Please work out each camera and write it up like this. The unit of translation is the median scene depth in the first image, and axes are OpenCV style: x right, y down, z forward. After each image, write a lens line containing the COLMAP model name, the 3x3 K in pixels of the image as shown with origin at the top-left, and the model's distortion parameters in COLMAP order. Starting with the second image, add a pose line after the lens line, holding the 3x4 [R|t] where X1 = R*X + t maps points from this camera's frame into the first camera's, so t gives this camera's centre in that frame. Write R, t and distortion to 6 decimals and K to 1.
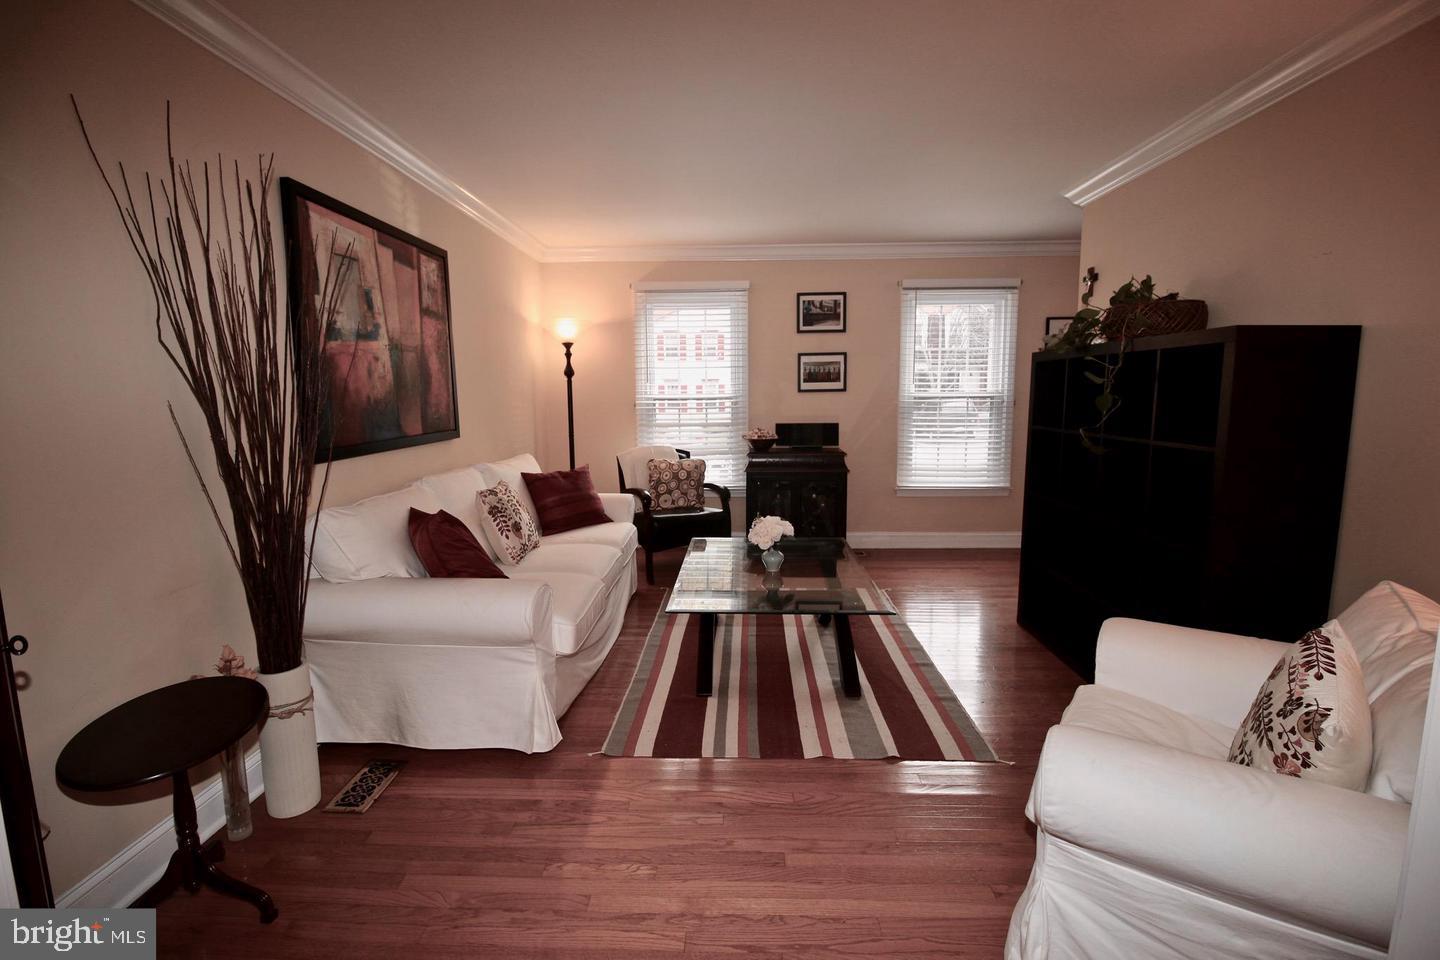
lens RADIAL K [[659.7, 0, 722.3], [0, 659.7, 478.1], [0, 0, 1]] dist [0.002762, -0.014304]
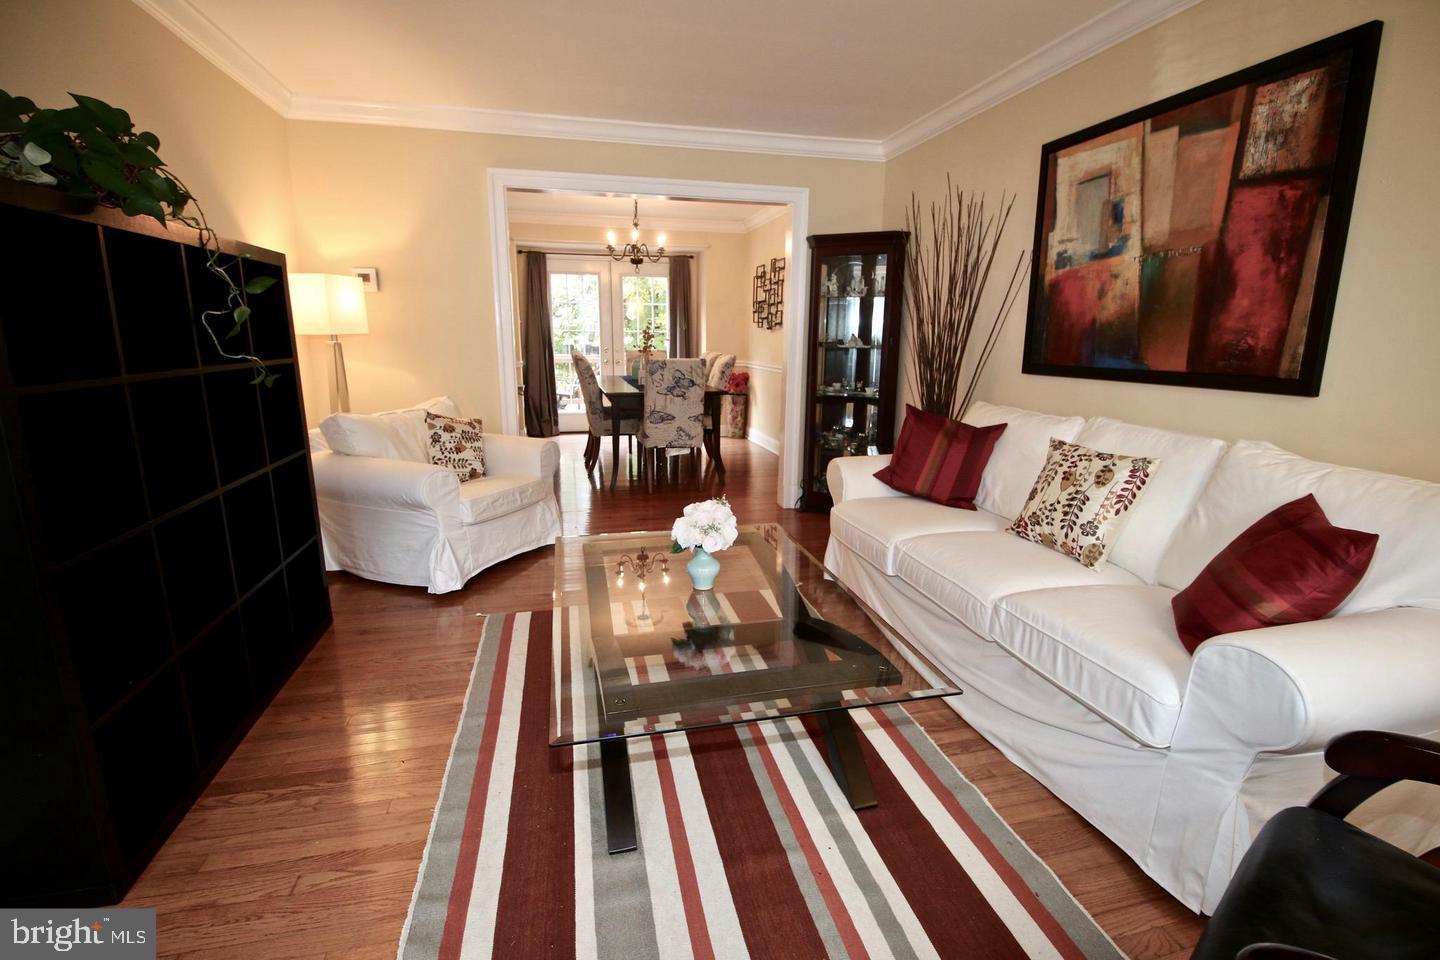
lens RADIAL K [[659.7, 0, 722.3], [0, 659.7, 478.1], [0, 0, 1]] dist [0.002762, -0.014304]
pose [[-0.959424, 0.069733, -0.273208, 0.266658], [-0.026987, 0.941779, 0.335149, -0.209073], [0.280672, 0.328923, -0.901683, 1.762977]]
